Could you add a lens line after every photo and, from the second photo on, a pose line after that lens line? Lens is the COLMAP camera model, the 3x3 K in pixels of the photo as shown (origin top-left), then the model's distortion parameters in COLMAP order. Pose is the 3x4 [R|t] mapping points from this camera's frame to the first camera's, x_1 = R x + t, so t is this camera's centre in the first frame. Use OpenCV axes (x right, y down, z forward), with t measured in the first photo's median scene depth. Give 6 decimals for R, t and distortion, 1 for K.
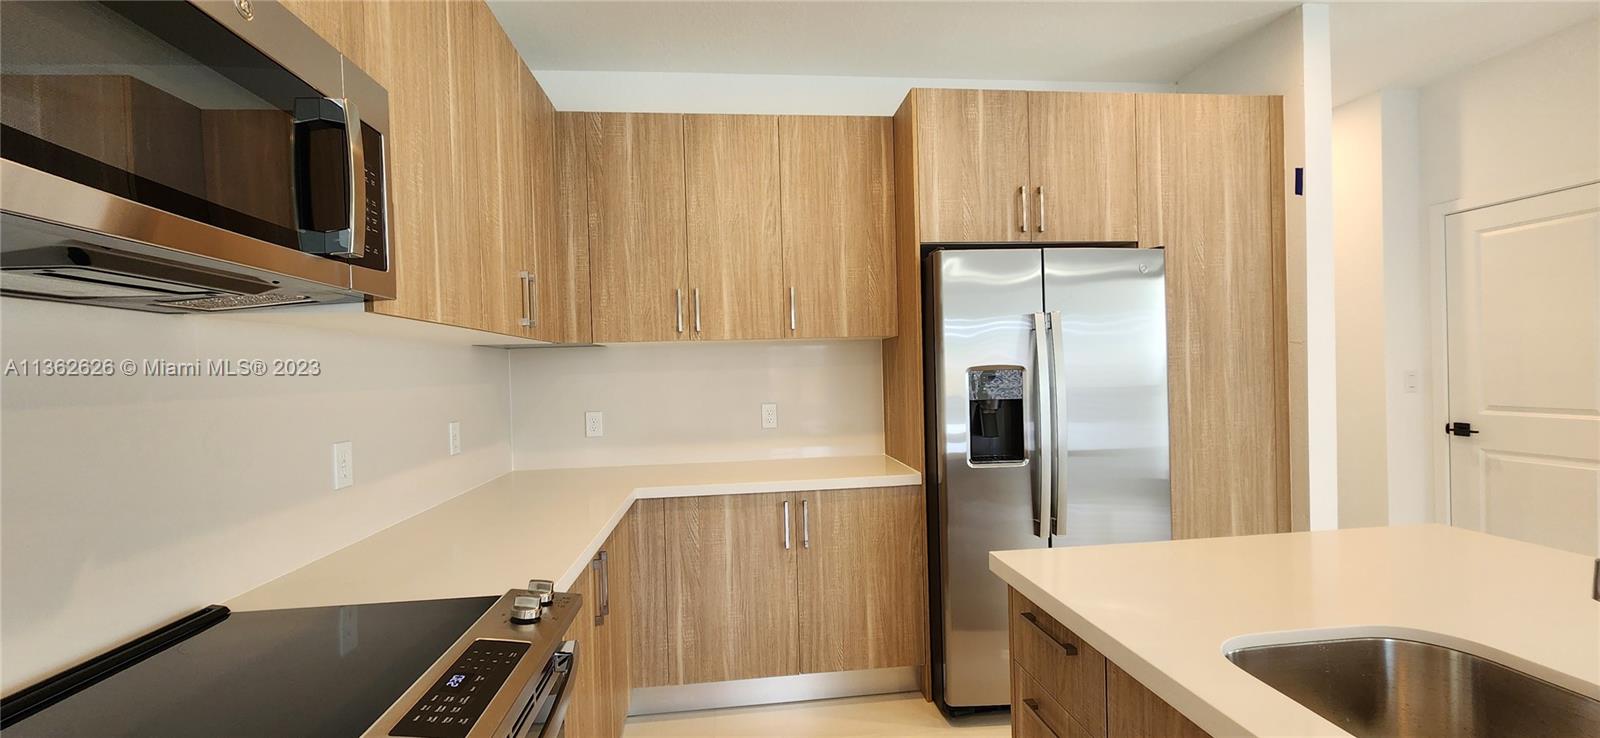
lens RADIAL K [[648.1, 0, 801.2], [0, 648.1, 377.6], [0, 0, 1]] dist [-0.000919, -0.000029]
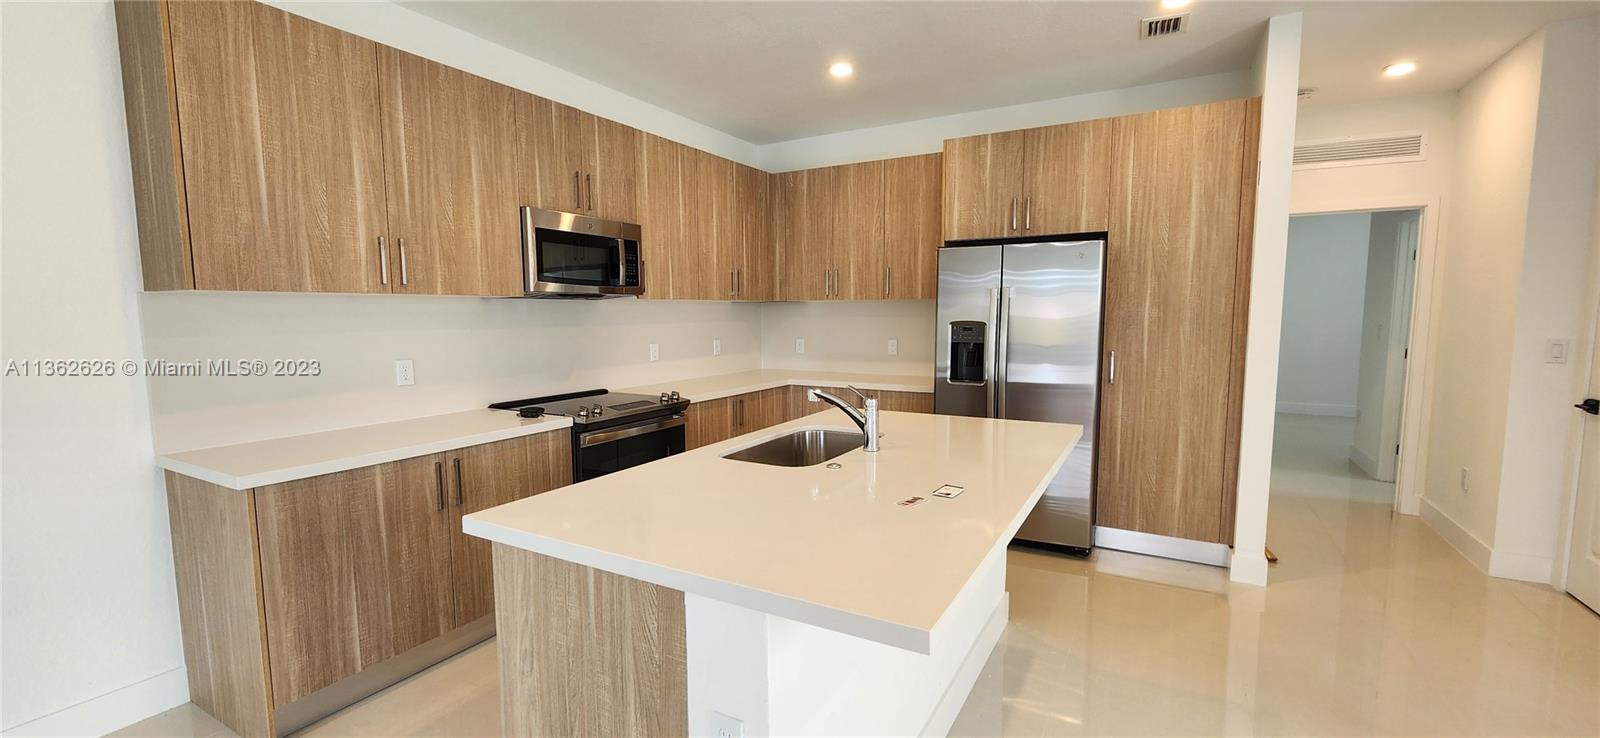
lens RADIAL K [[648.1, 0, 801.2], [0, 648.1, 377.6], [0, 0, 1]] dist [-0.000919, -0.000029]
pose [[0.807734, 0.083757, -0.583568, 0.805479], [-0.025375, 0.993879, 0.107525, -0.036571], [0.589001, -0.072043, 0.804914, -0.469317]]
